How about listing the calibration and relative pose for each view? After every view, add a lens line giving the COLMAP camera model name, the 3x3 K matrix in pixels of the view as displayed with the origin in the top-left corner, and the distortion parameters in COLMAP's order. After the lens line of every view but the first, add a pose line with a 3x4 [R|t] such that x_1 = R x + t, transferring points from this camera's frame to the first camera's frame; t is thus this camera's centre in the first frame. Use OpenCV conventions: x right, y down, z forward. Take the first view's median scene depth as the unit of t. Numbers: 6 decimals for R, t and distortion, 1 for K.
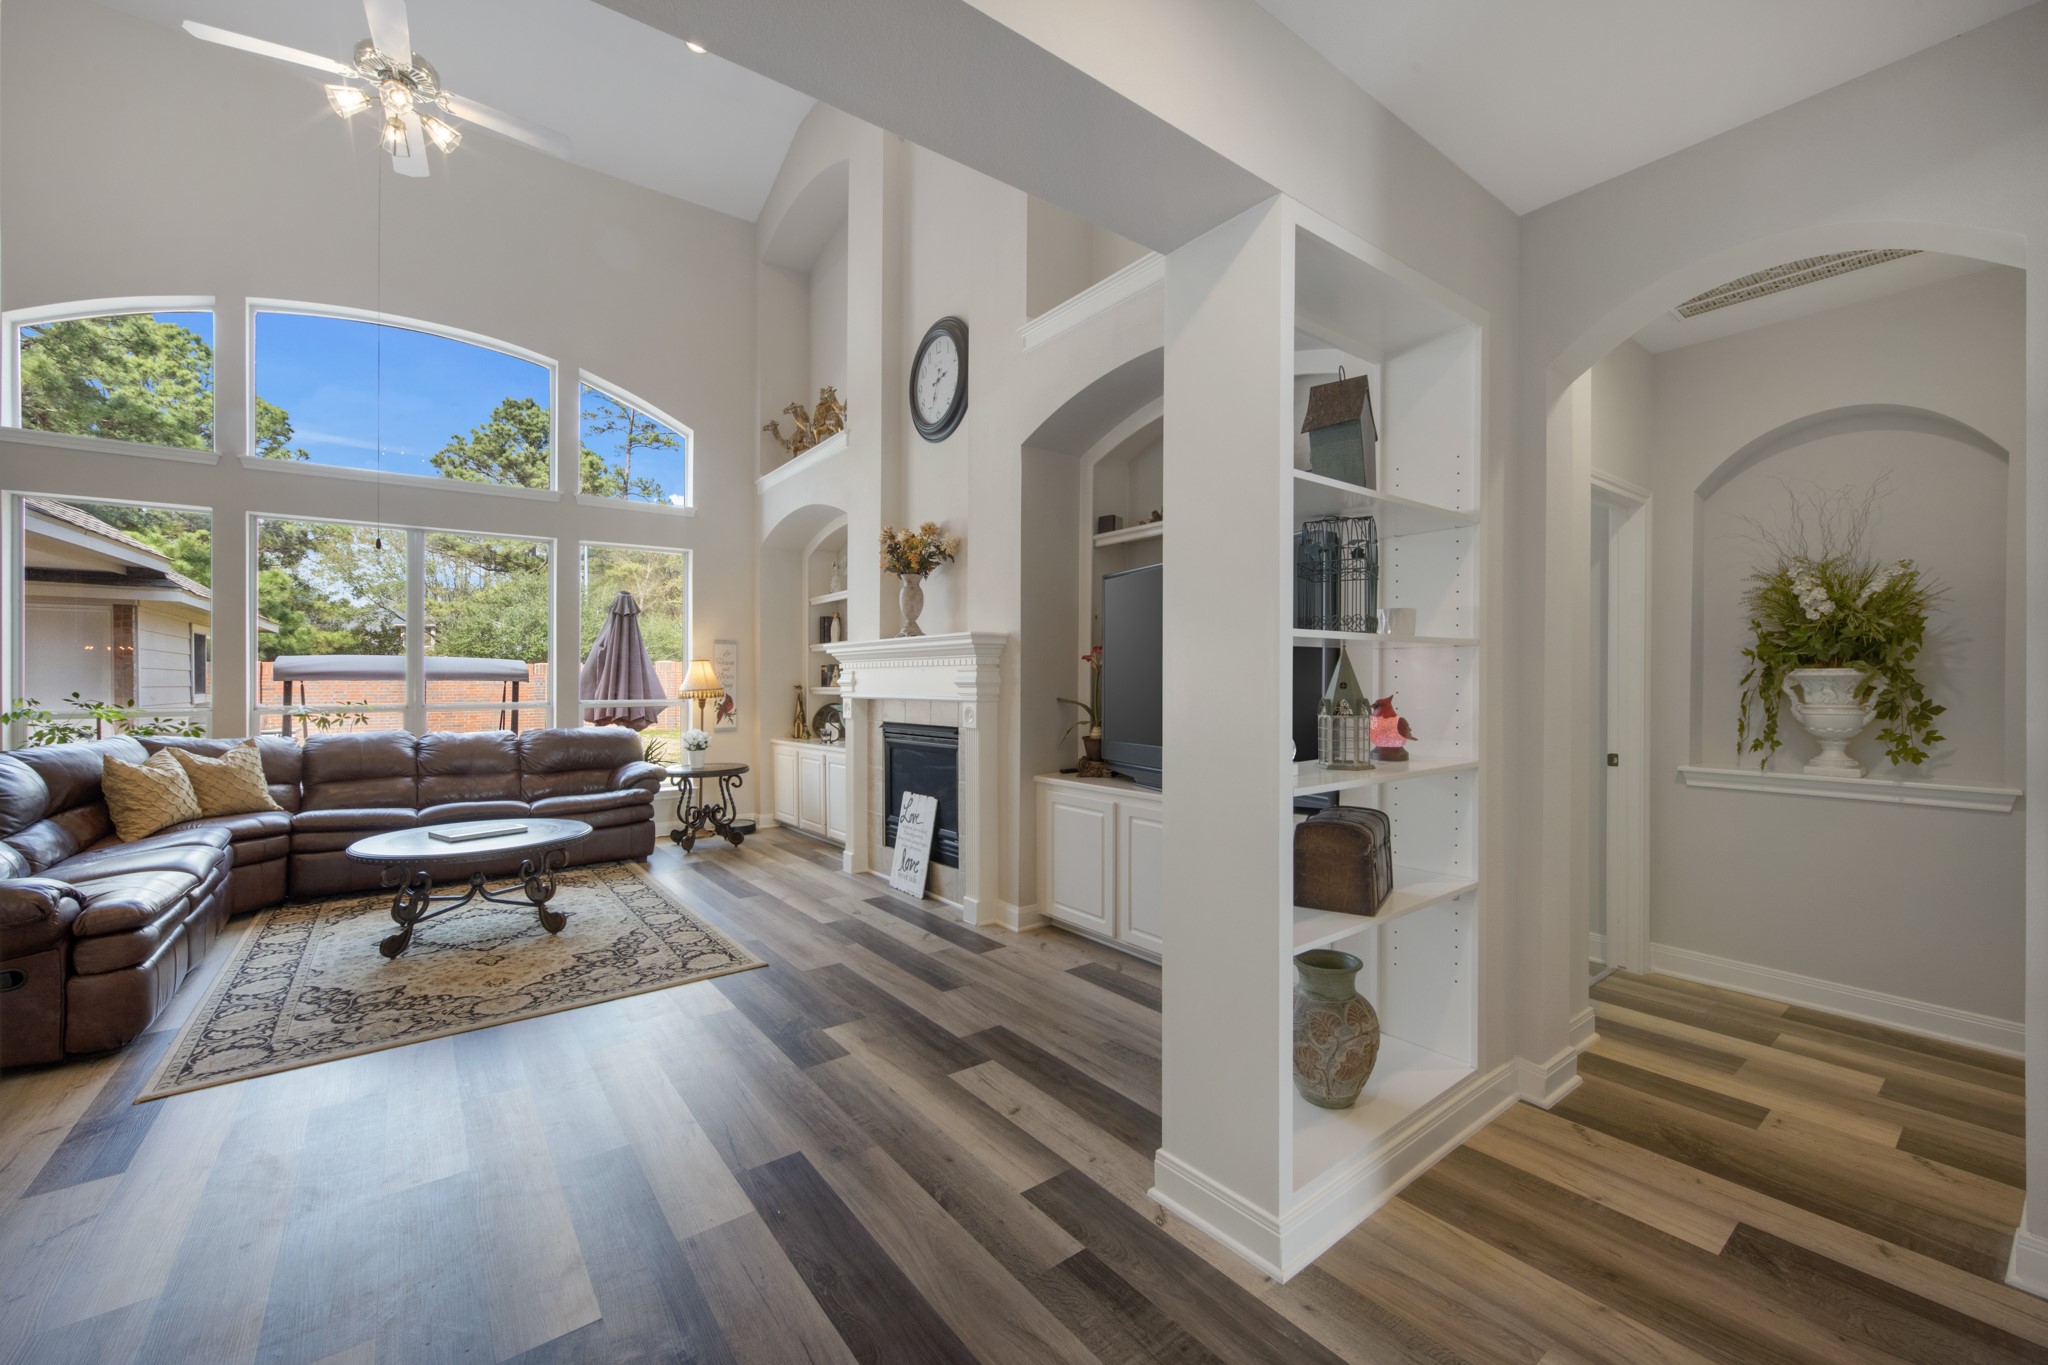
lens RADIAL K [[811.0, 0, 1031.9], [0, 811.0, 681.4], [0, 0, 1]] dist [-0.006114, 0.001618]
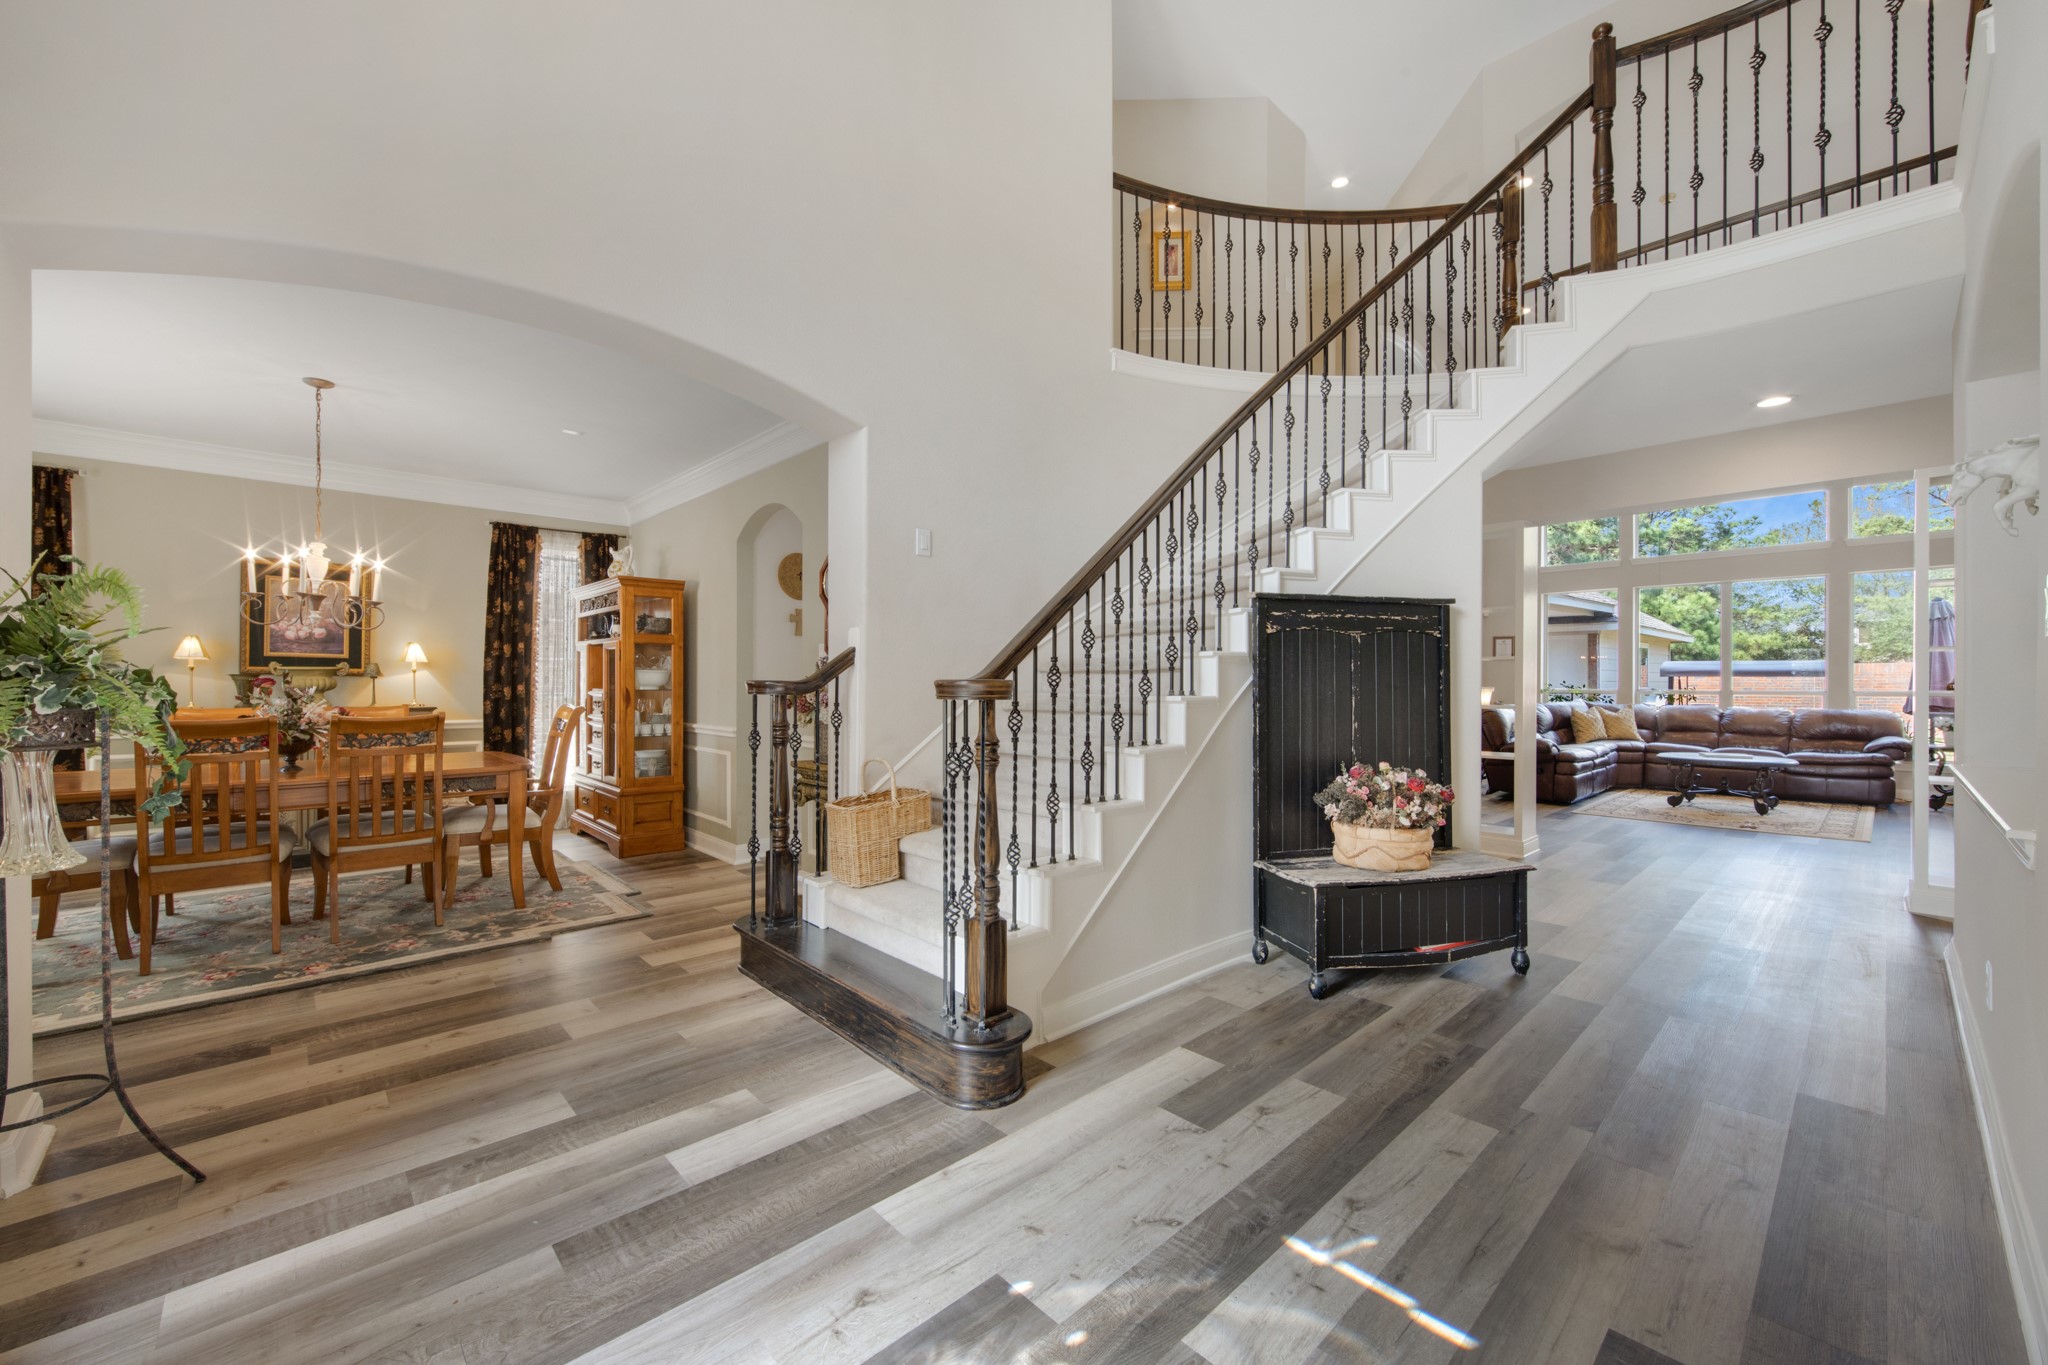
lens RADIAL K [[811.0, 0, 1029.6], [0, 811.0, 686.4], [0, 0, 1]] dist [-0.006114, 0.001618]
pose [[0.097028, 0.009339, -0.995238, 0.970256], [-0.003656, 0.999953, 0.009026, 0.014295], [0.995275, 0.002763, 0.097058, -0.745114]]
